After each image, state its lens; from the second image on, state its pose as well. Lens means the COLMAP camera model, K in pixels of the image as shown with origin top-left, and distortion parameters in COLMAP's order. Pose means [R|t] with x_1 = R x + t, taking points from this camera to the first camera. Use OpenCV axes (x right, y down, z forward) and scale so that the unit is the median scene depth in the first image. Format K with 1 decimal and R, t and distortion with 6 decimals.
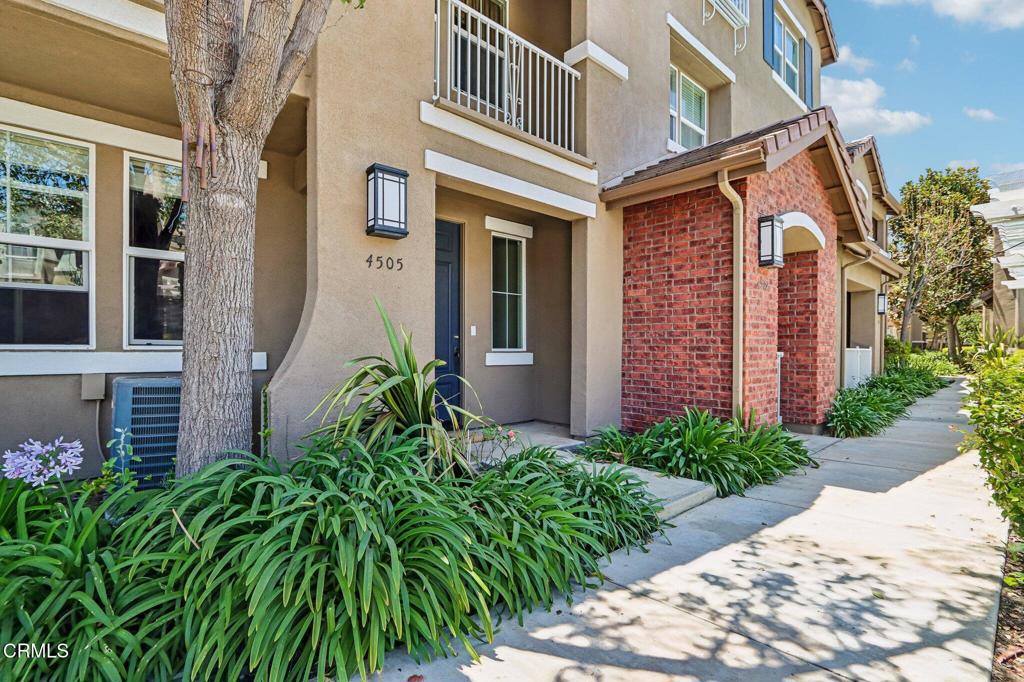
lens RADIAL K [[474.6, 0, 505.8], [0, 474.6, 346.6], [0, 0, 1]] dist [-0.003512, -0.001097]
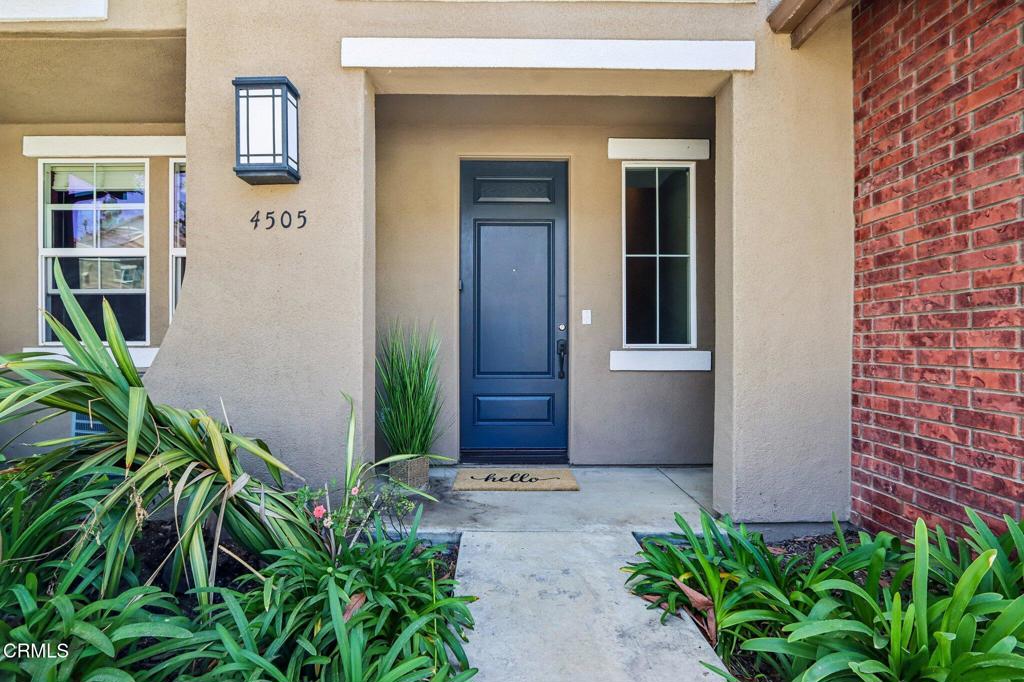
lens RADIAL K [[474.6, 0, 505.8], [0, 474.6, 346.6], [0, 0, 1]] dist [-0.003512, -0.001097]
pose [[0.754713, -0.003142, -0.656048, 0.306173], [0.003749, 0.999993, -0.000475, 0.007975], [0.656045, -0.002101, 0.754719, 0.464106]]
